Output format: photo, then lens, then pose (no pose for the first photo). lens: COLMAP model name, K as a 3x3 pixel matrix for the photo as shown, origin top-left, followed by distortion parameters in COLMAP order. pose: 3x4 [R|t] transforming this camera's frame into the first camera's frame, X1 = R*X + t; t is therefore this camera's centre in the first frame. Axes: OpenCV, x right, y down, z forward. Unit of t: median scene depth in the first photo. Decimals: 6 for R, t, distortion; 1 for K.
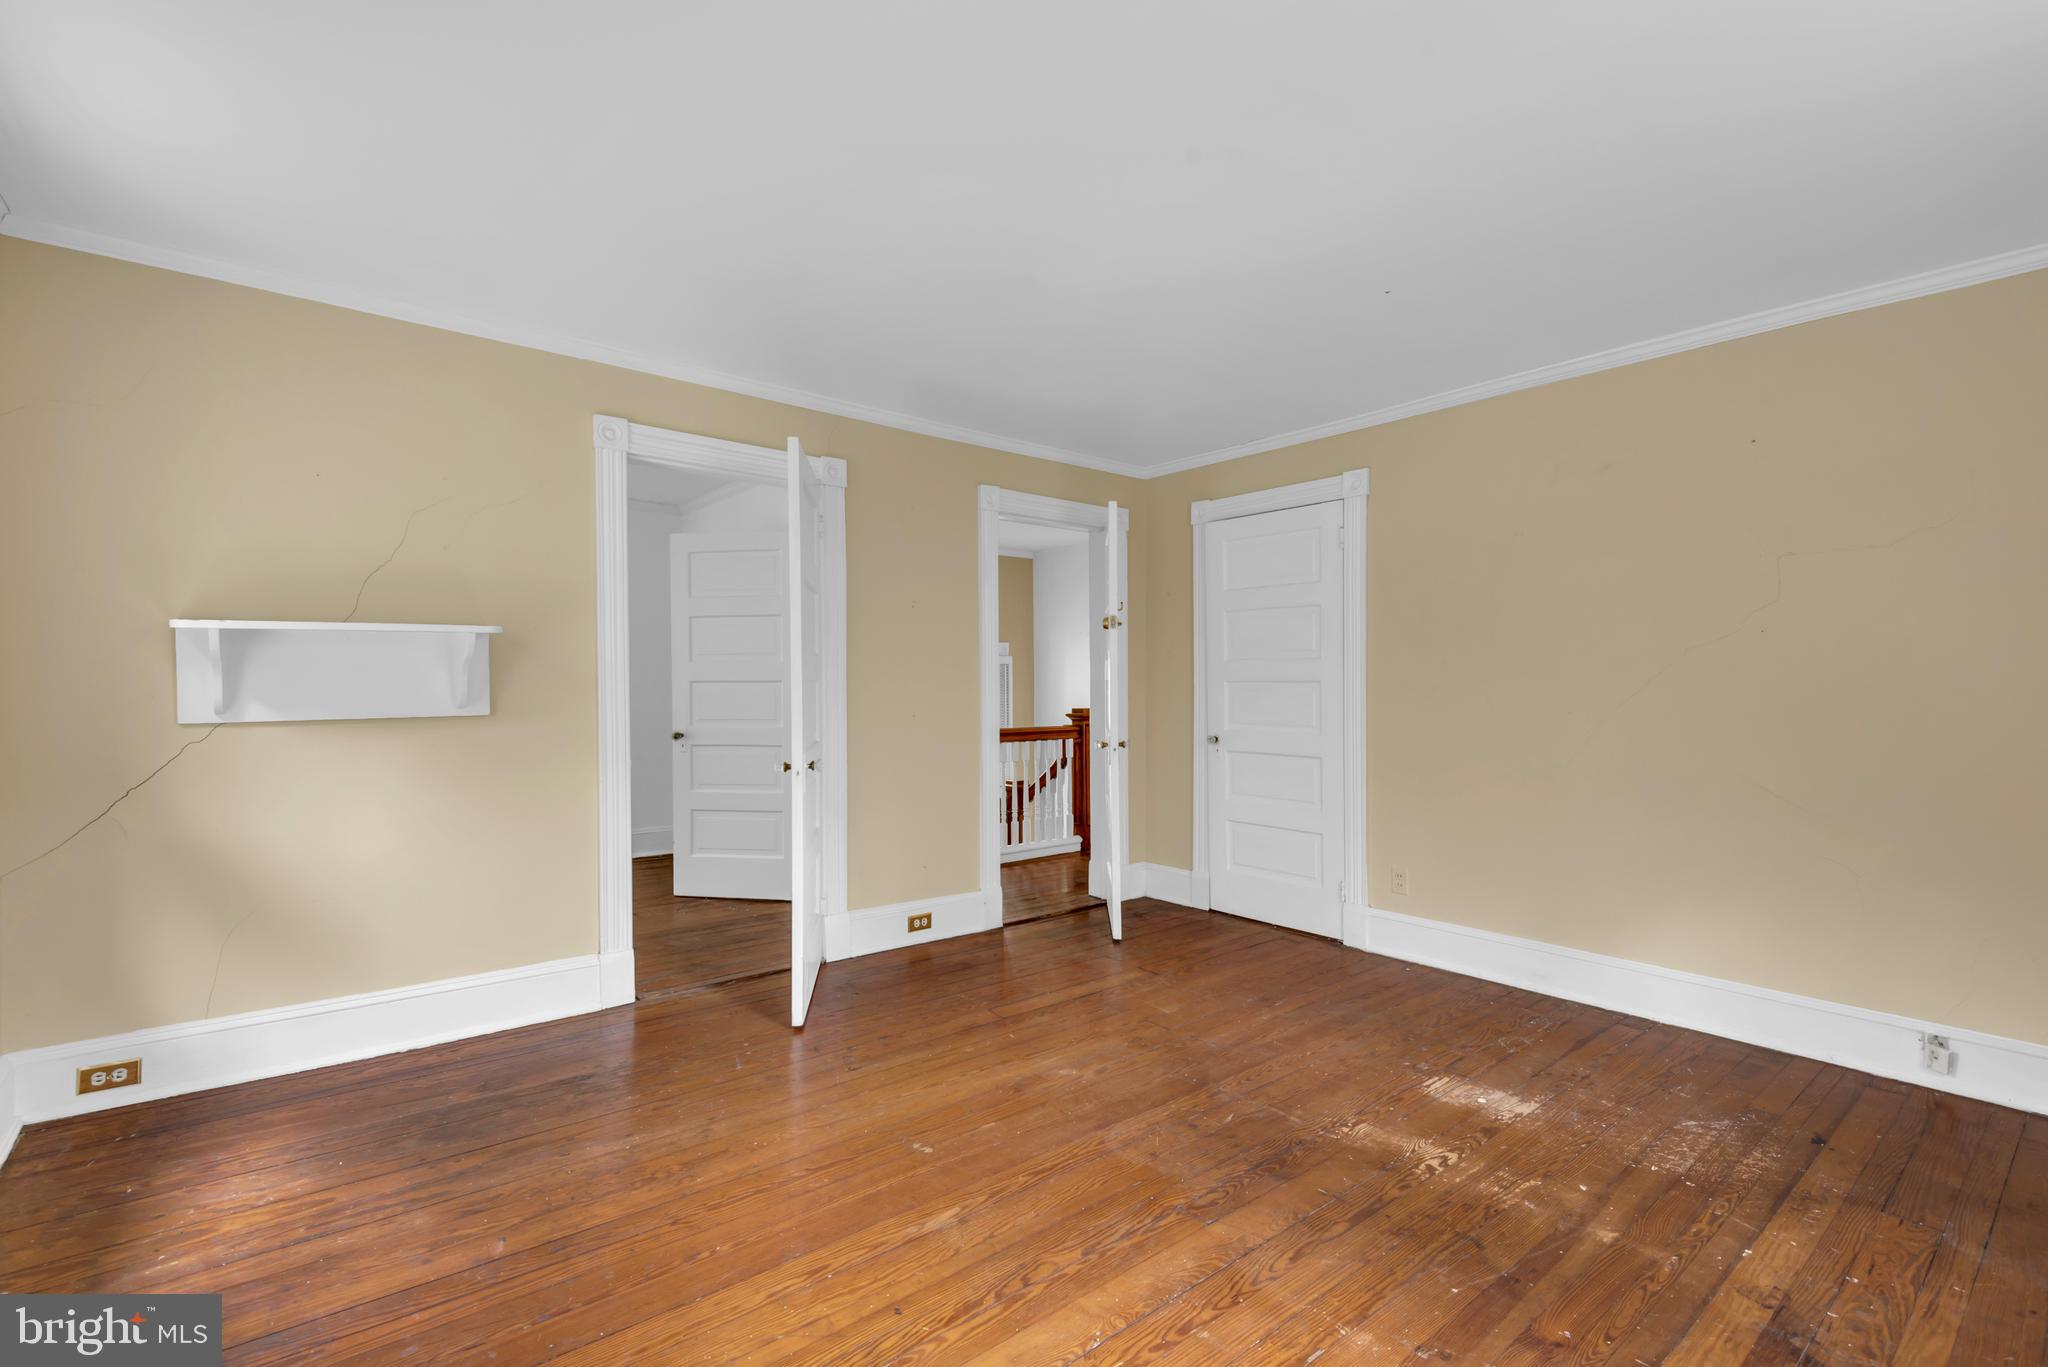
lens RADIAL K [[953.4, 0, 1024.5], [0, 953.4, 671.8], [0, 0, 1]] dist [0.039840, -0.024333]
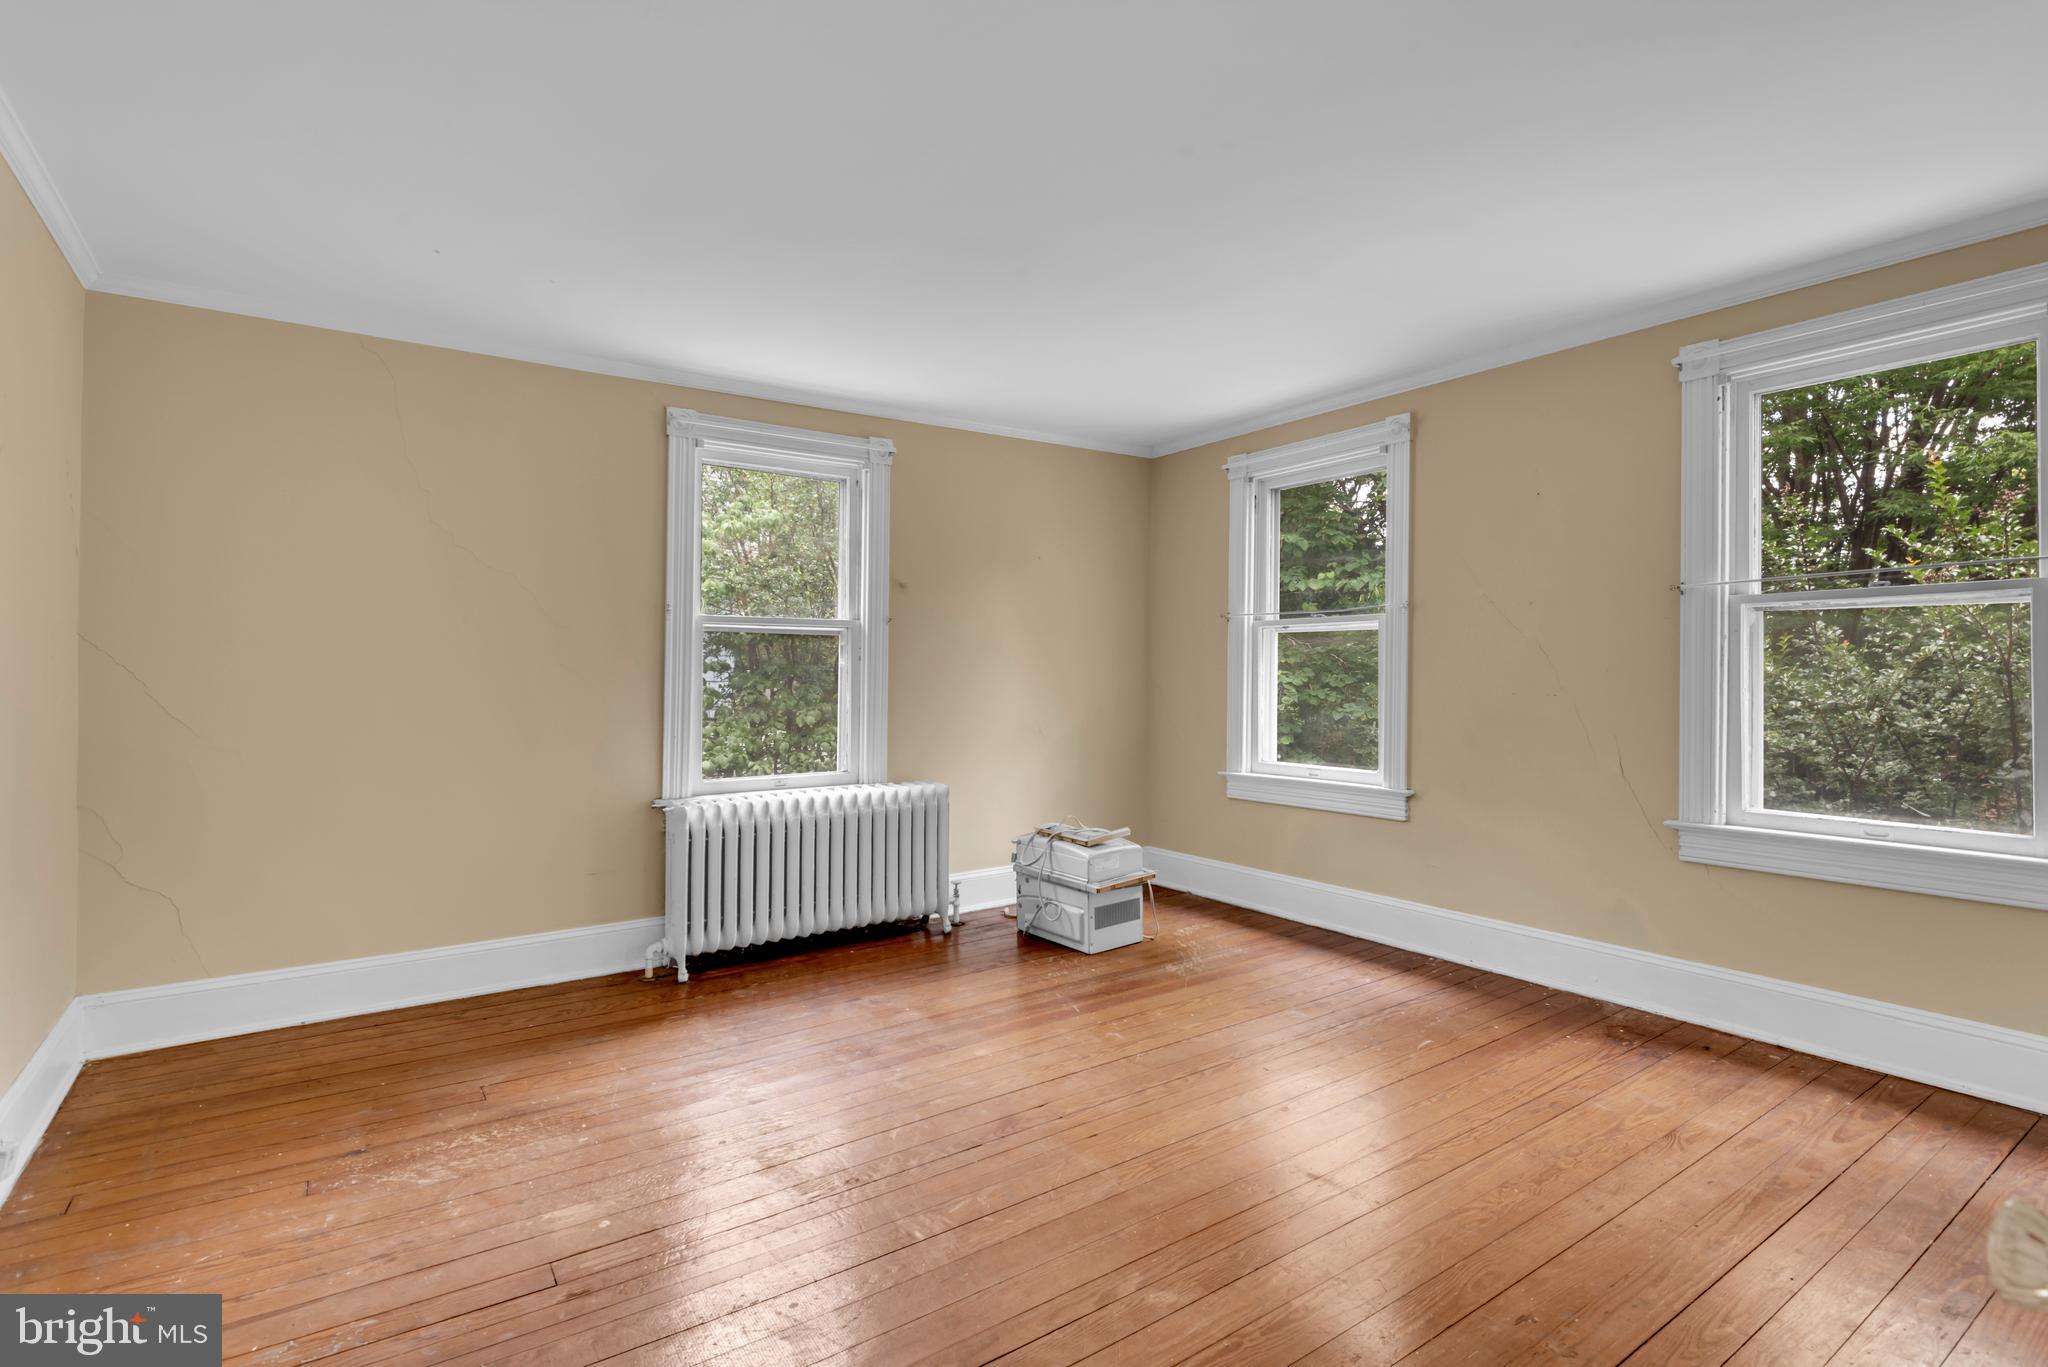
lens RADIAL K [[935.8, 0, 1021.5], [0, 935.8, 673.6], [0, 0, 1]] dist [0.043910, -0.023137]
pose [[-0.995899, -0.002590, 0.090434, 0.081644], [-0.002374, 0.999994, 0.002490, 0.012358], [-0.090440, 0.002265, -0.995899, 1.662465]]
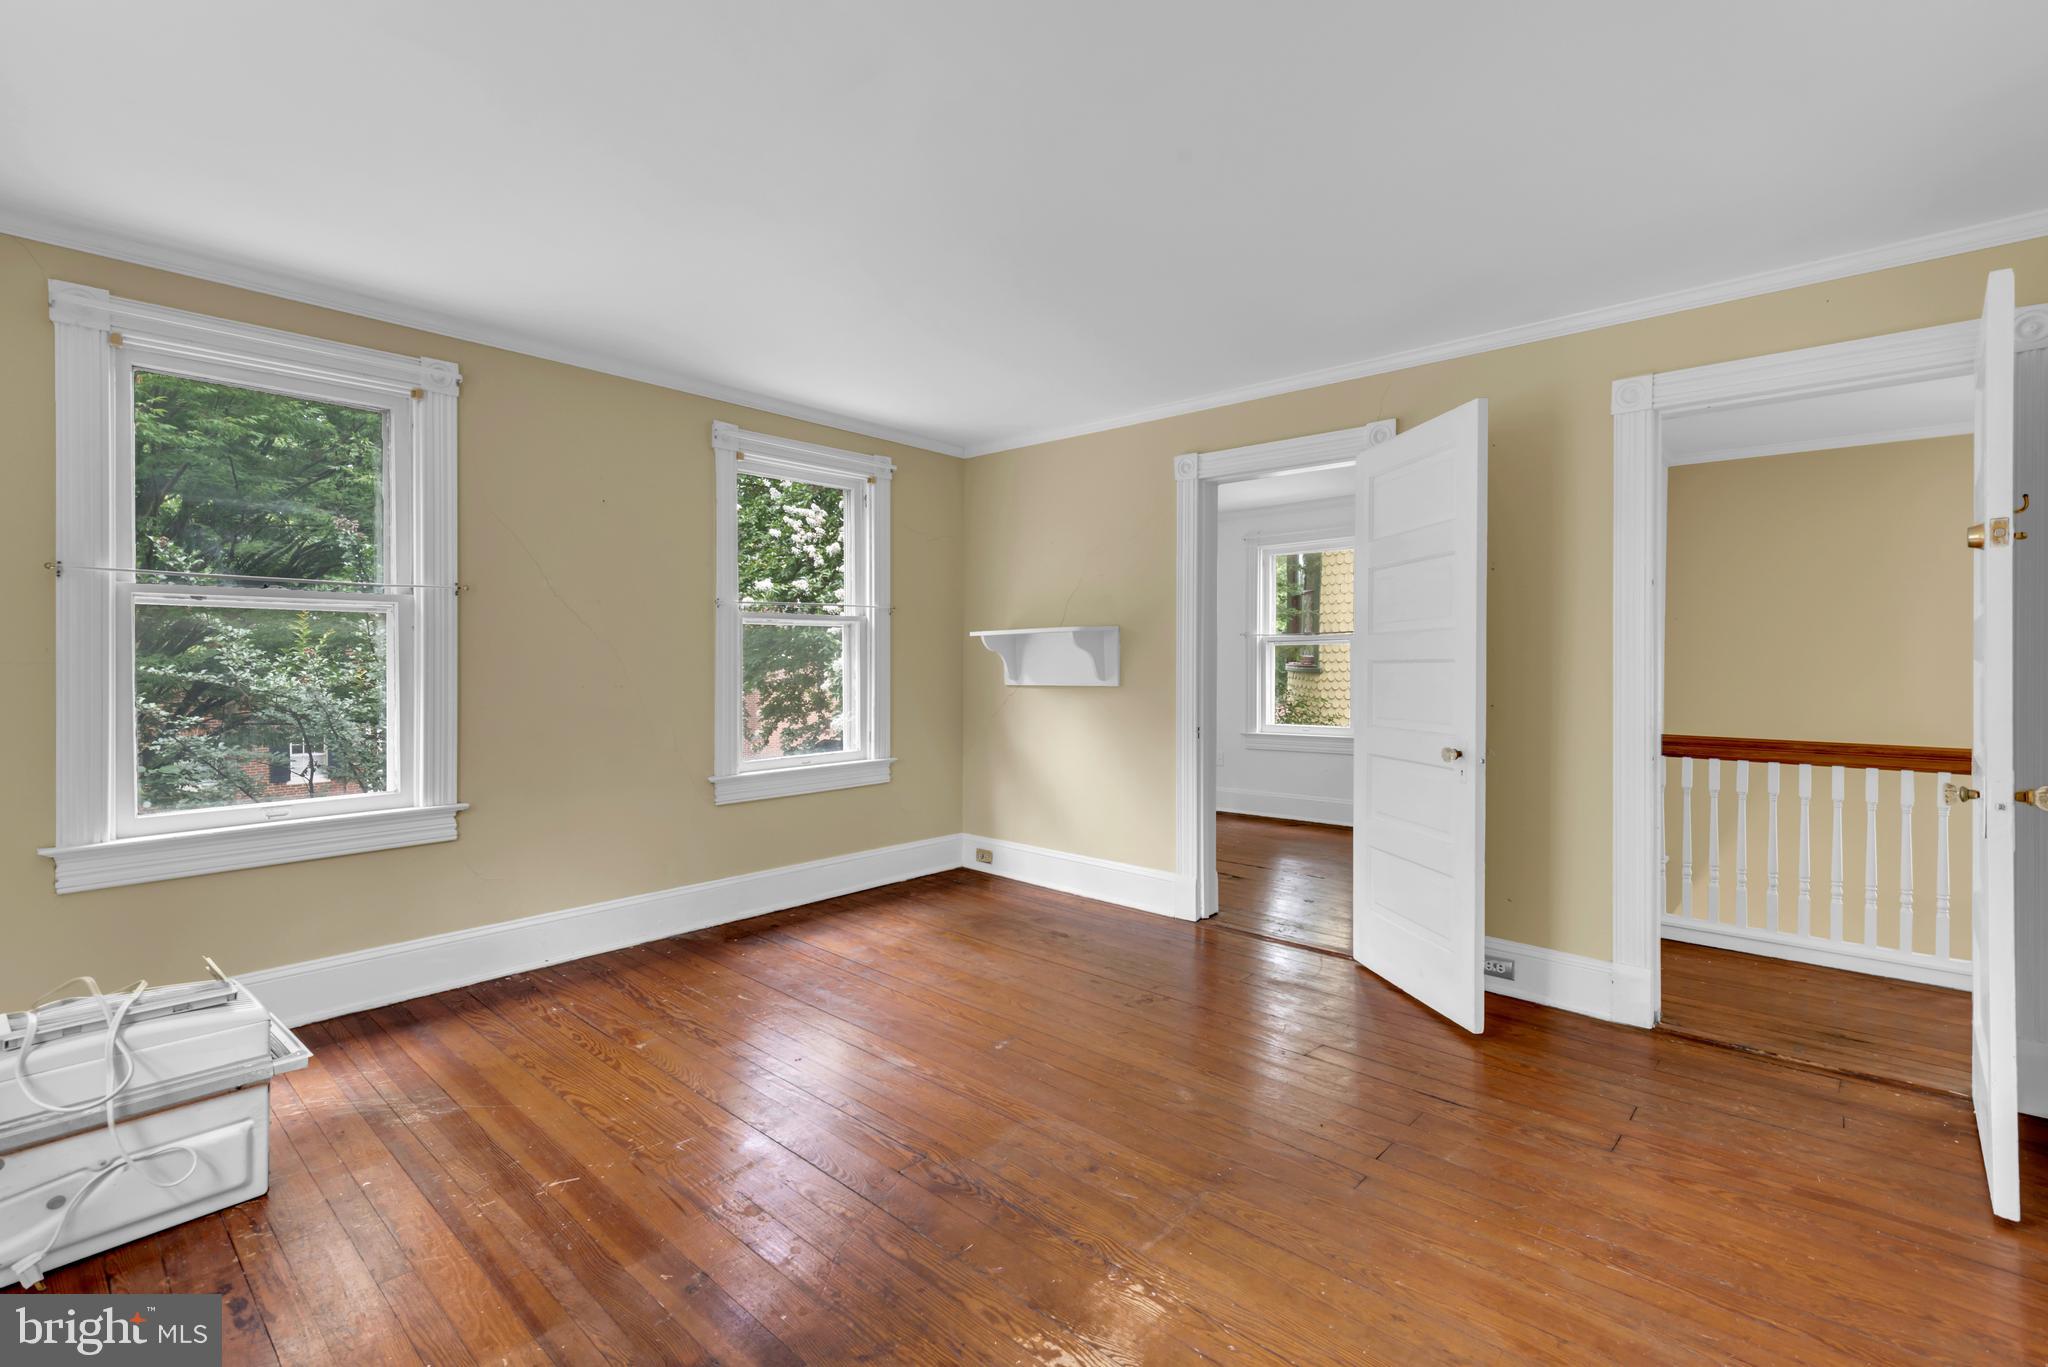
lens RADIAL K [[922.1, 0, 999.1], [0, 922.1, 673.4], [0, 0, 1]] dist [0.000135, -0.000183]
pose [[0.109911, 0.006895, -0.993918, 0.904462], [0.004983, 0.999960, 0.007488, 0.016038], [0.993929, -0.005775, 0.109872, 0.754554]]
